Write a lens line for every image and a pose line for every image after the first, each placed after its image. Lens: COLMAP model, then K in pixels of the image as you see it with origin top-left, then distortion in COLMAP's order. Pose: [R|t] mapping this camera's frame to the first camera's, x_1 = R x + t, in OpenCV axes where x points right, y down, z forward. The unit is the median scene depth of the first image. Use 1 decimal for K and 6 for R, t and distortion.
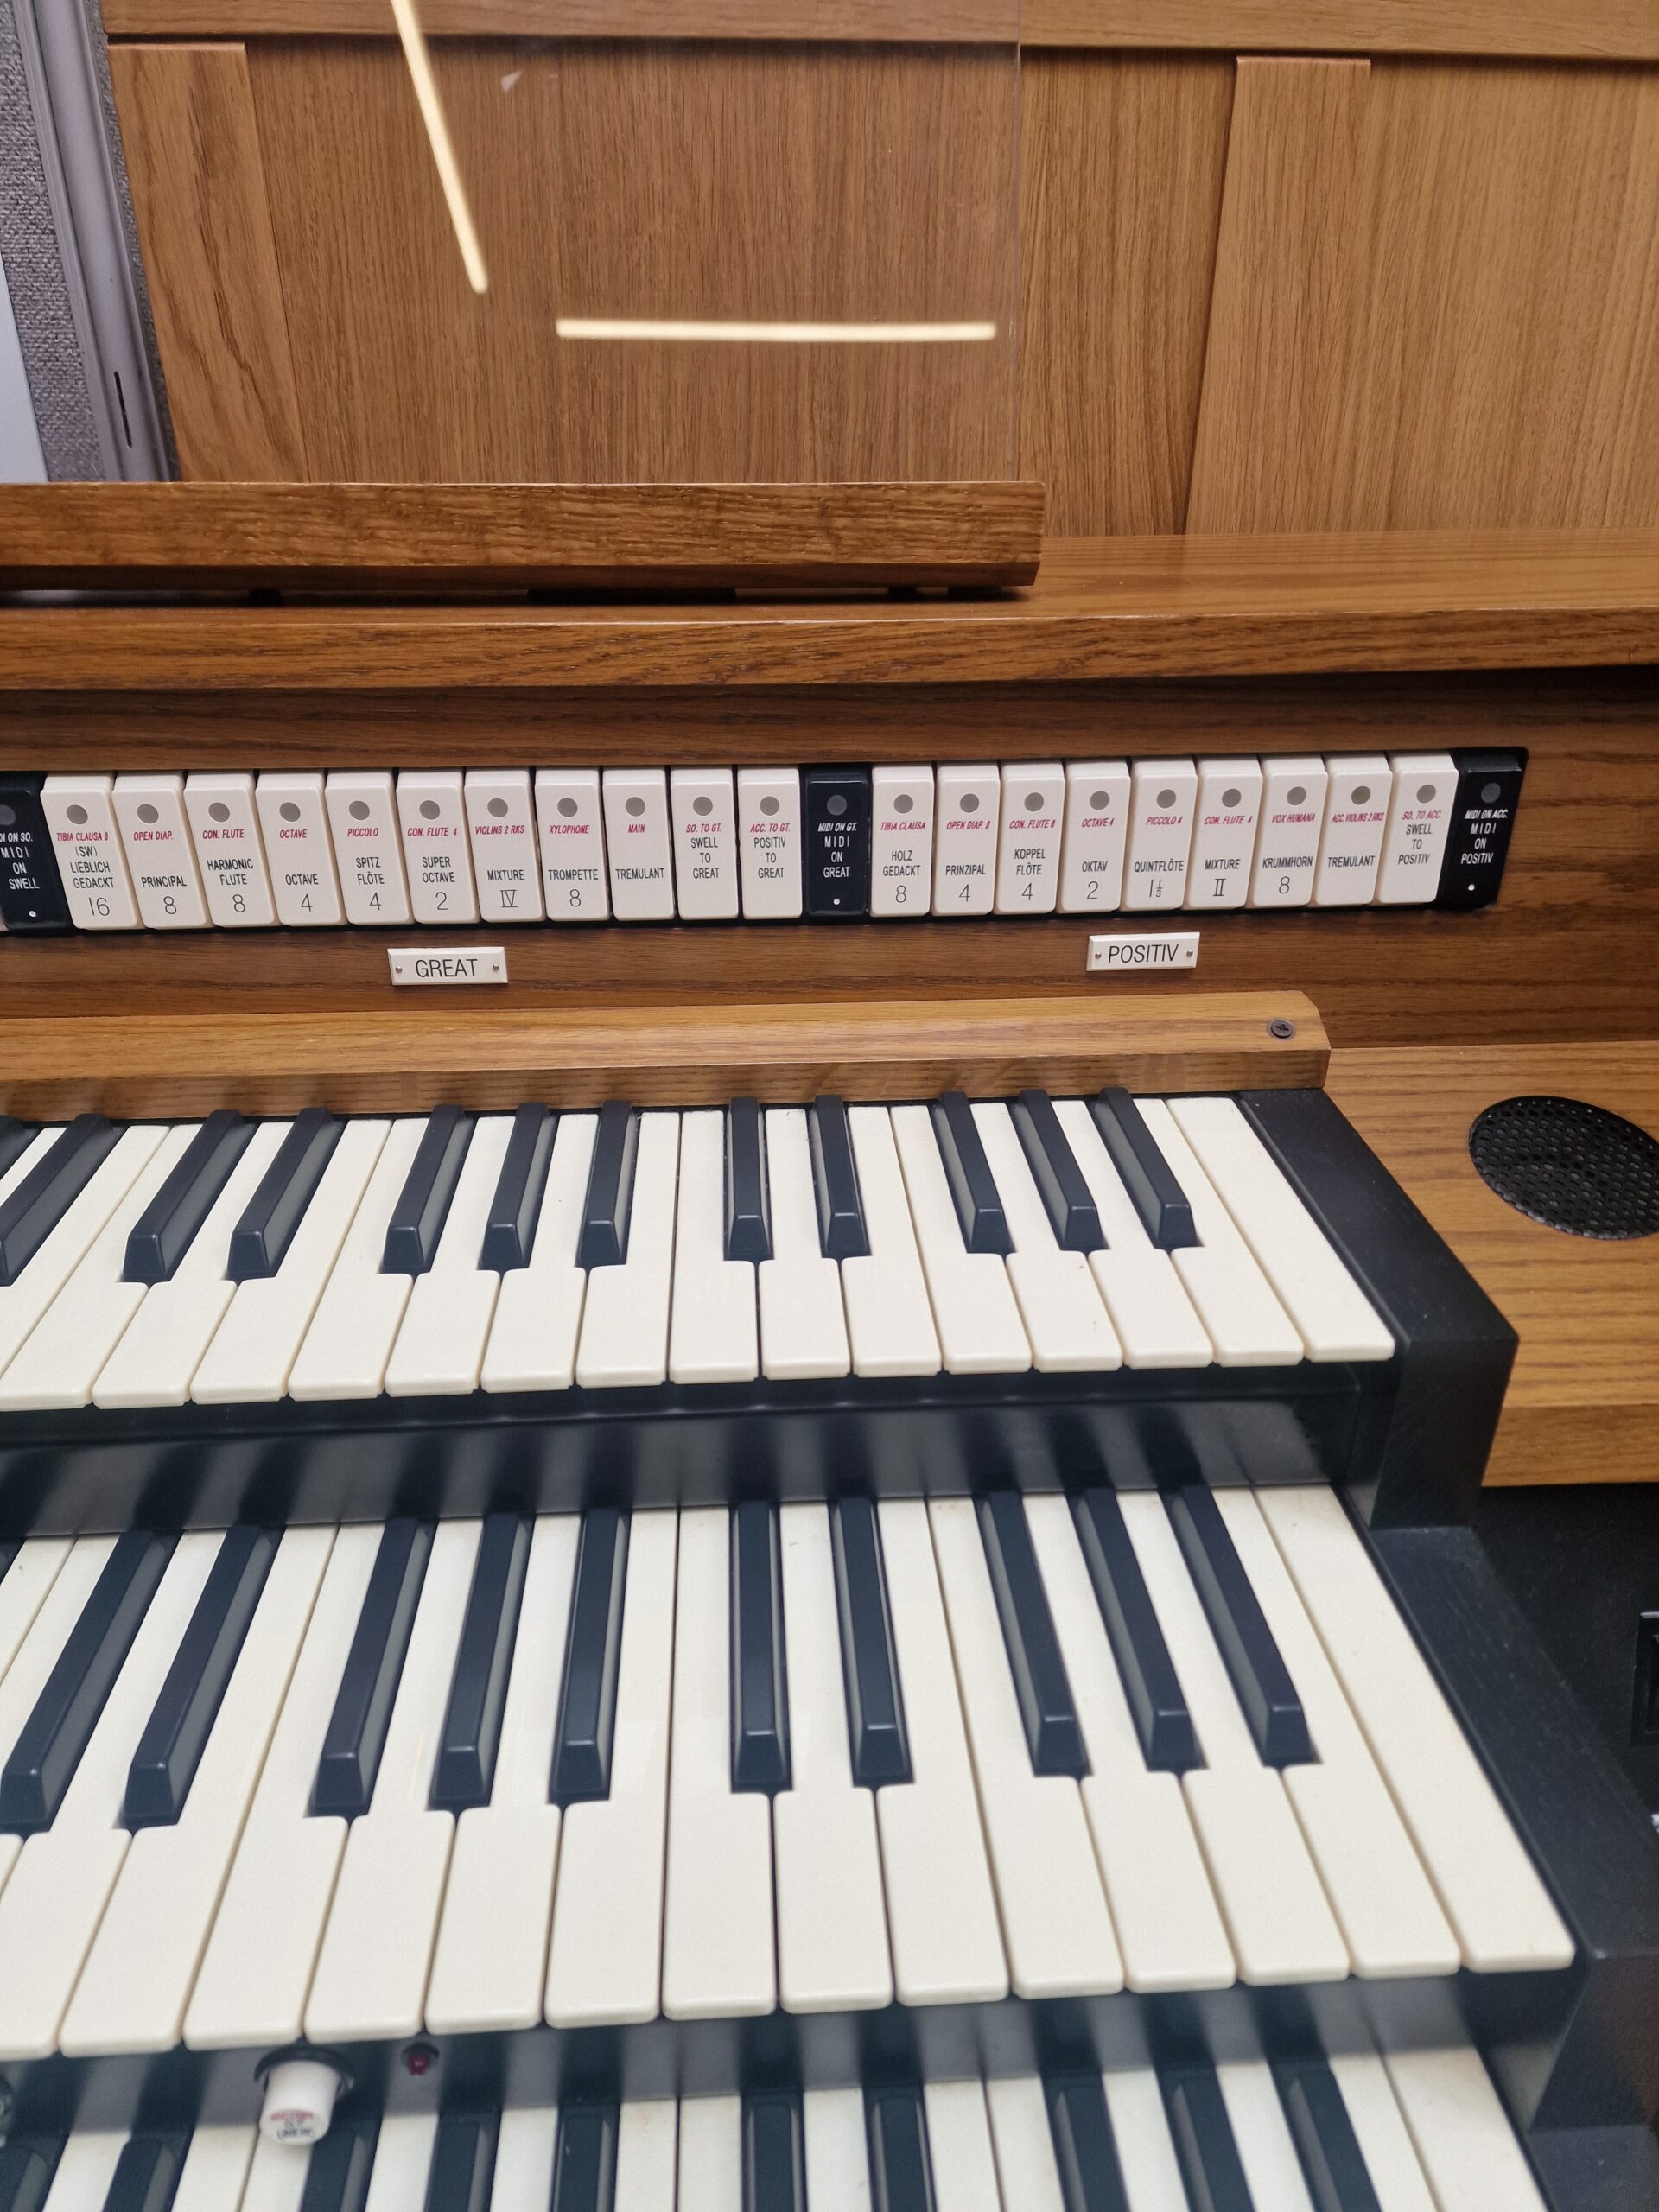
lens RADIAL K [[1490.0, 0, 827.2], [0, 1490.0, 1133.1], [0, 0, 1]] dist [0.055802, -0.060226]
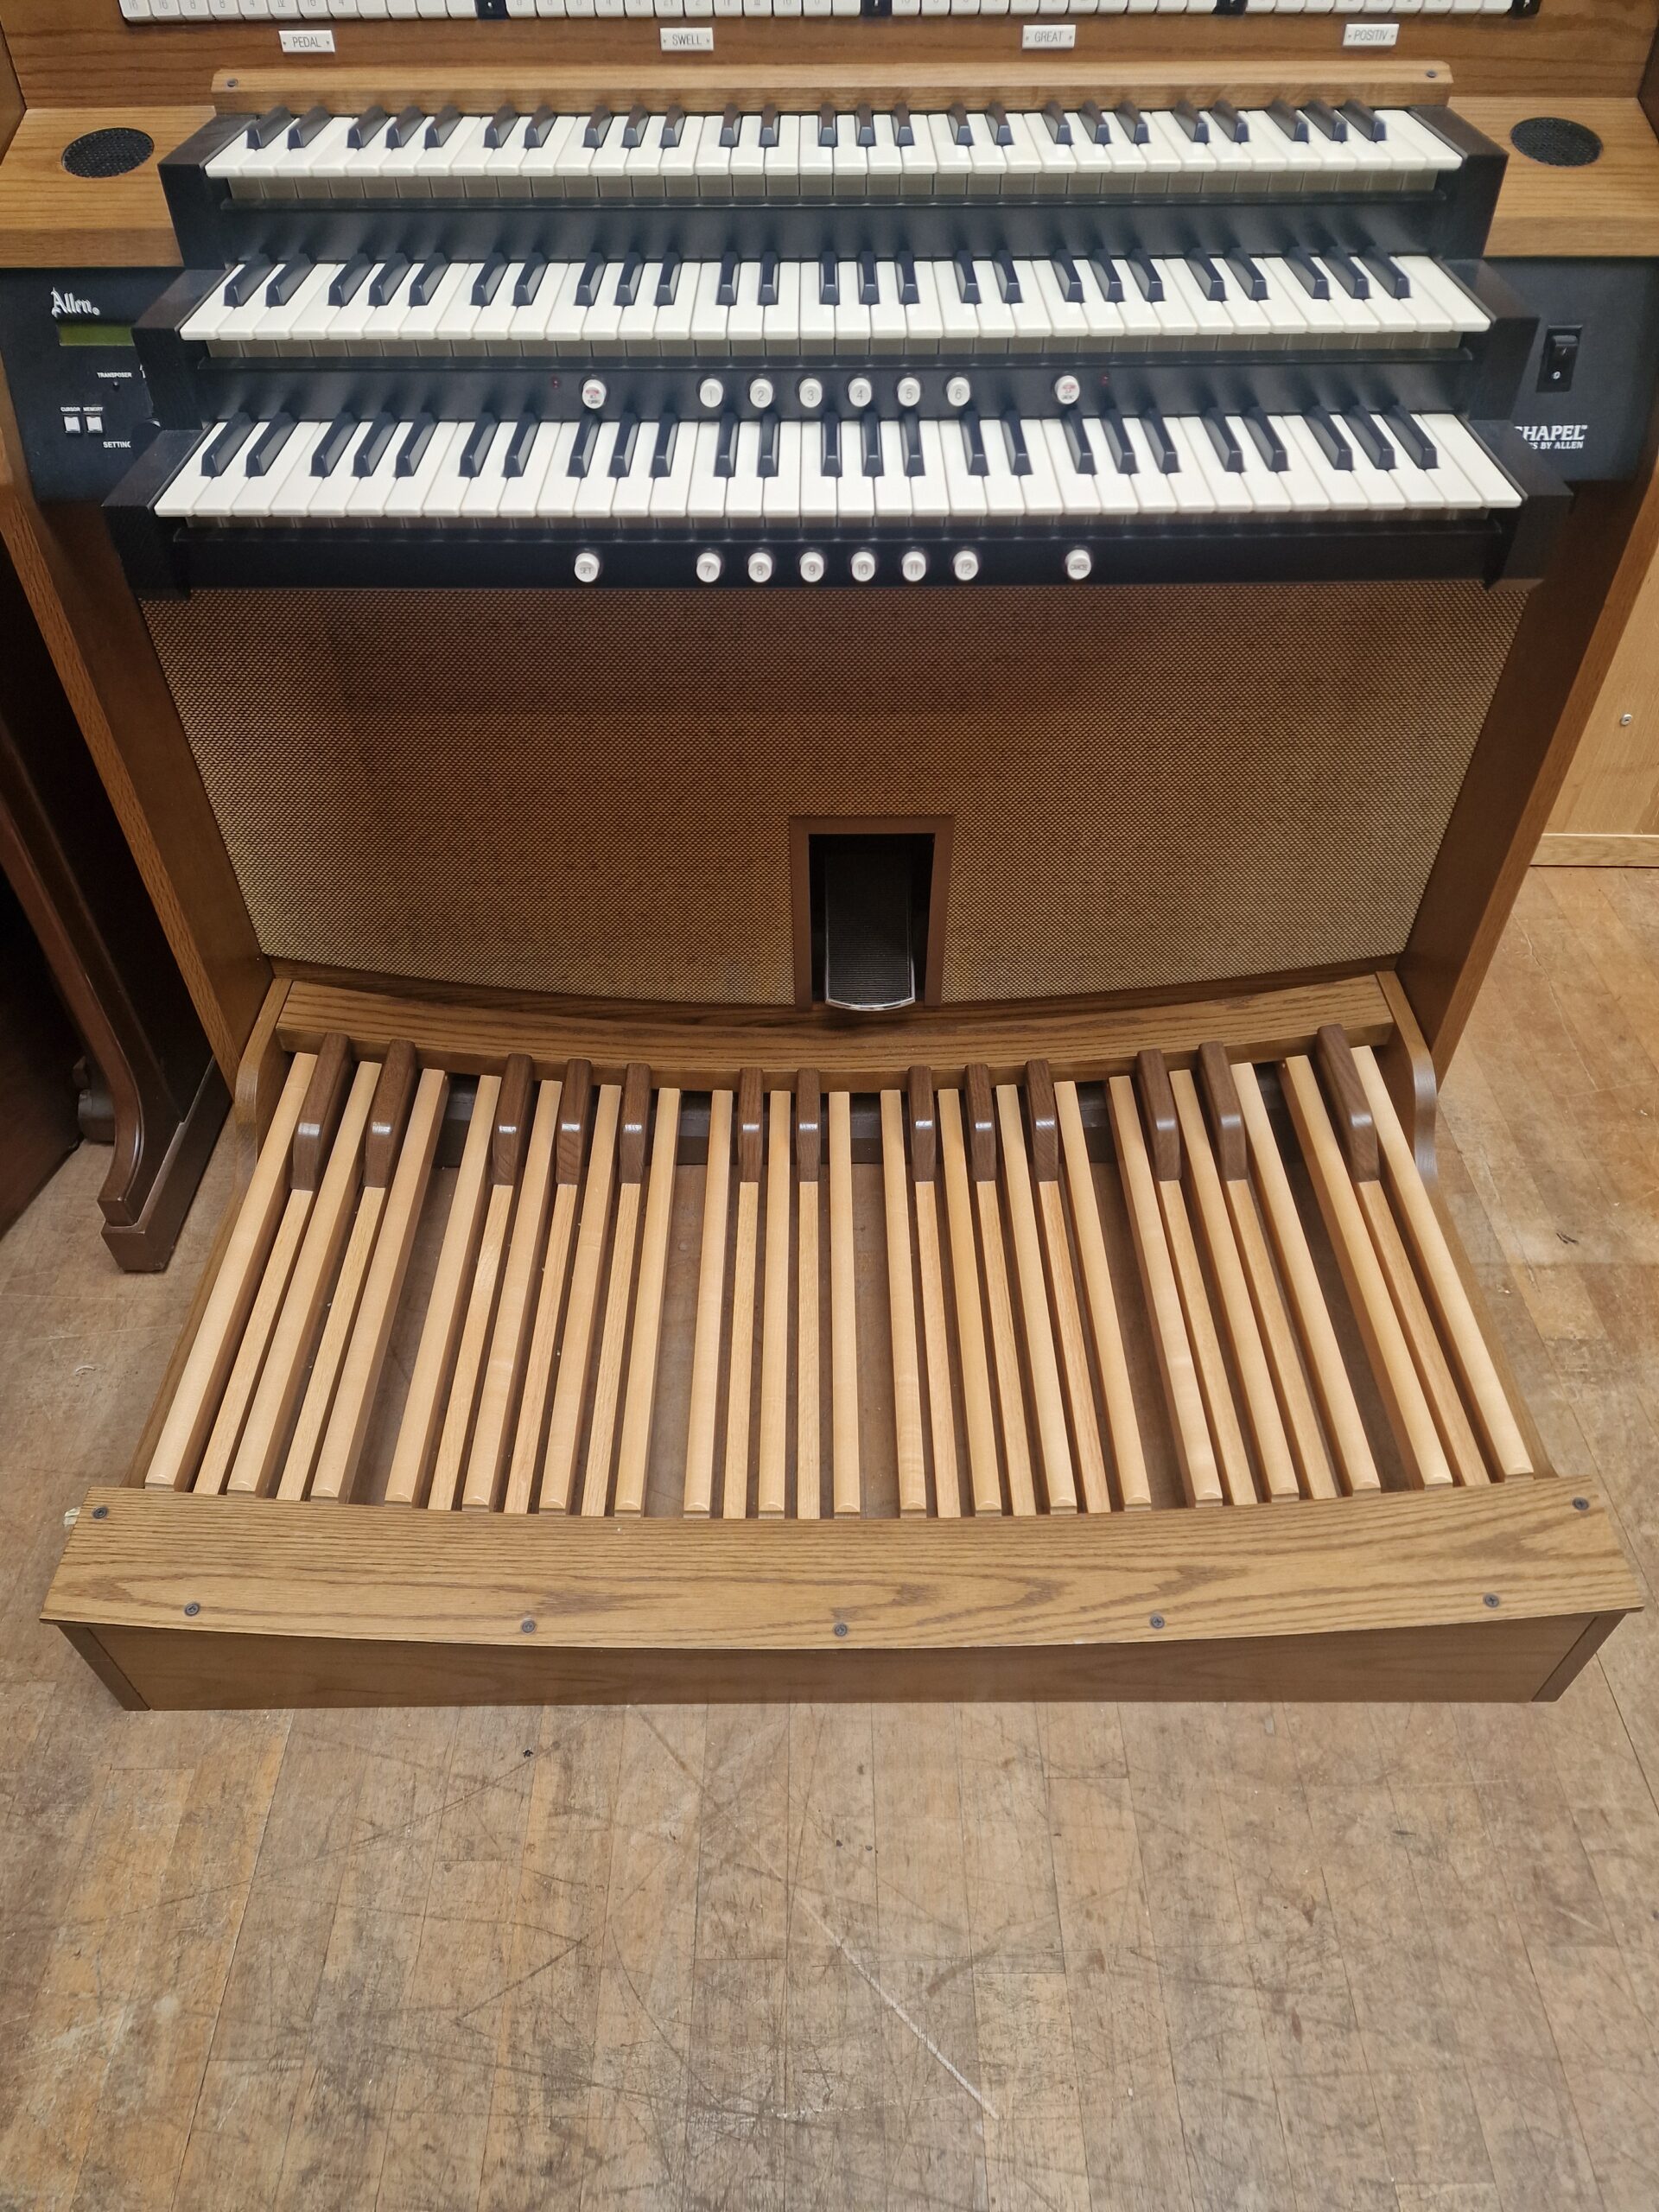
lens RADIAL K [[1468.0, 0, 831.0], [0, 1468.0, 1113.1], [0, 0, 1]] dist [0.064655, -0.062951]
pose [[0.998359, 0.034895, -0.045394, -0.420794], [-0.020510, 0.958166, 0.285476, 0.786512], [0.053457, -0.284077, 0.957310, -1.565082]]
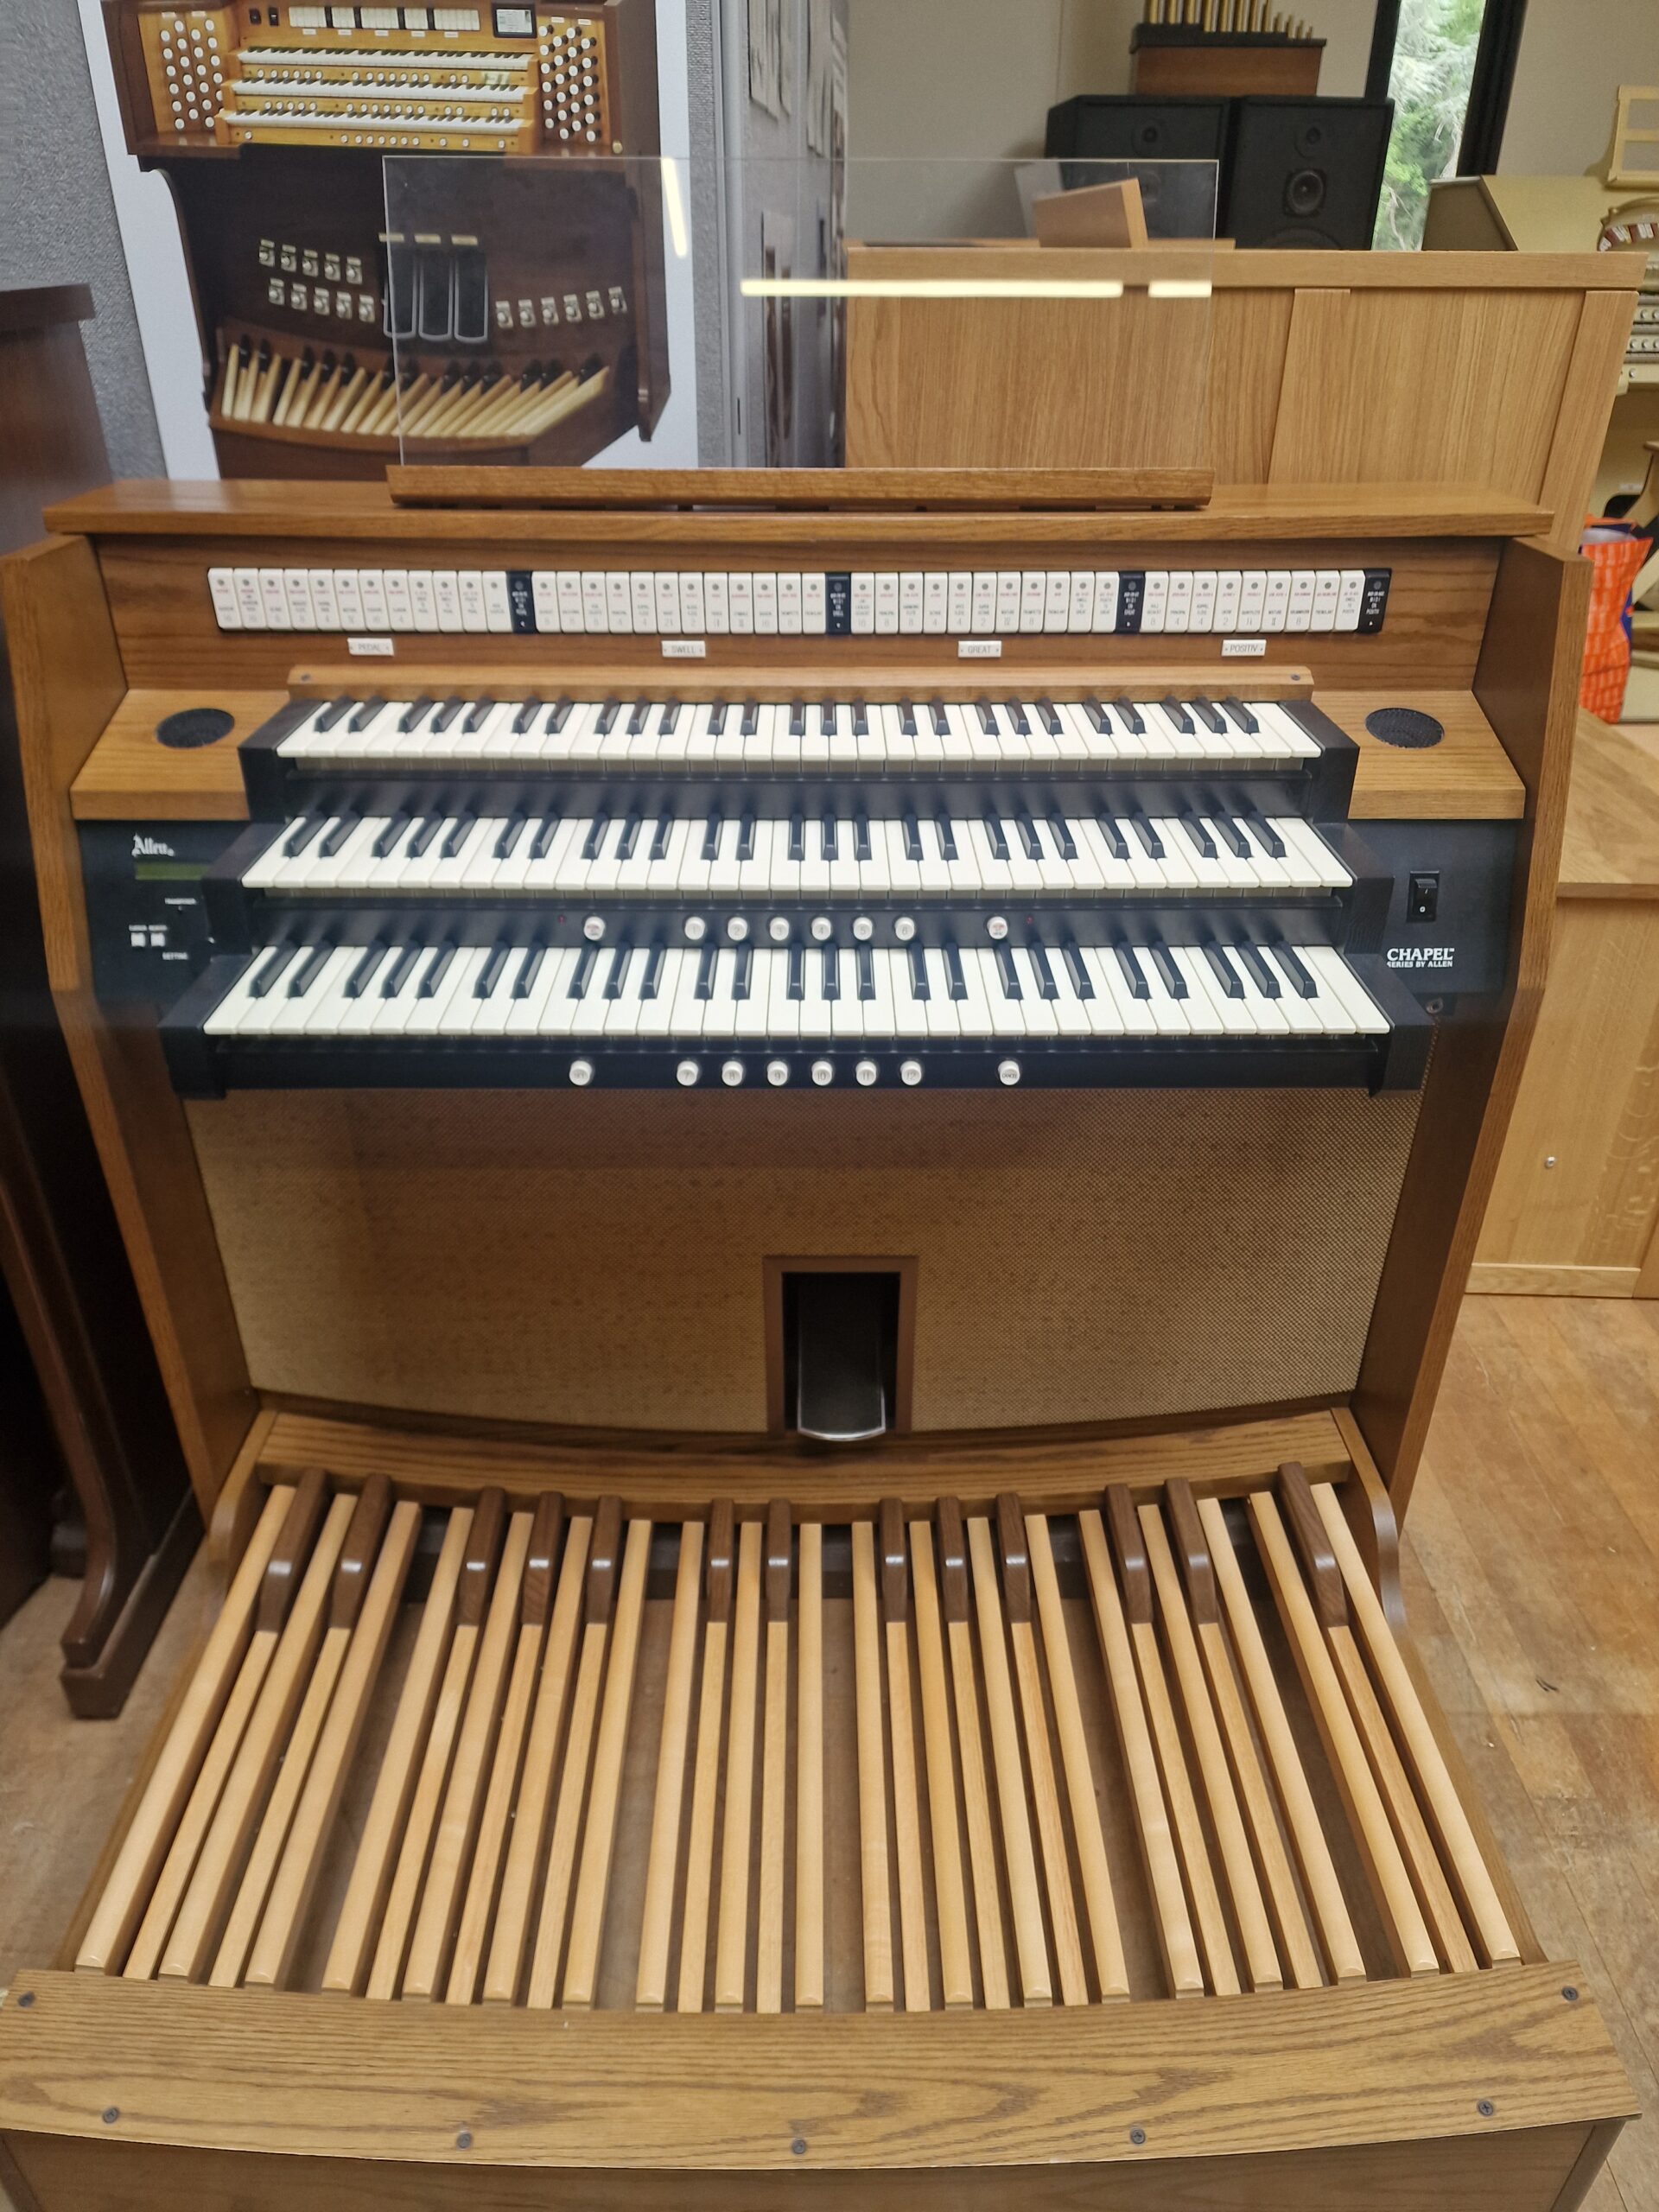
lens RADIAL K [[1488.2, 0, 832.0], [0, 1488.2, 1109.0], [0, 0, 1]] dist [0.043378, -0.044682]
pose [[0.998473, 0.027364, -0.047997, -0.369602], [-0.025798, 0.999124, 0.032947, 0.634022], [0.048856, -0.031659, 0.998304, -1.720181]]
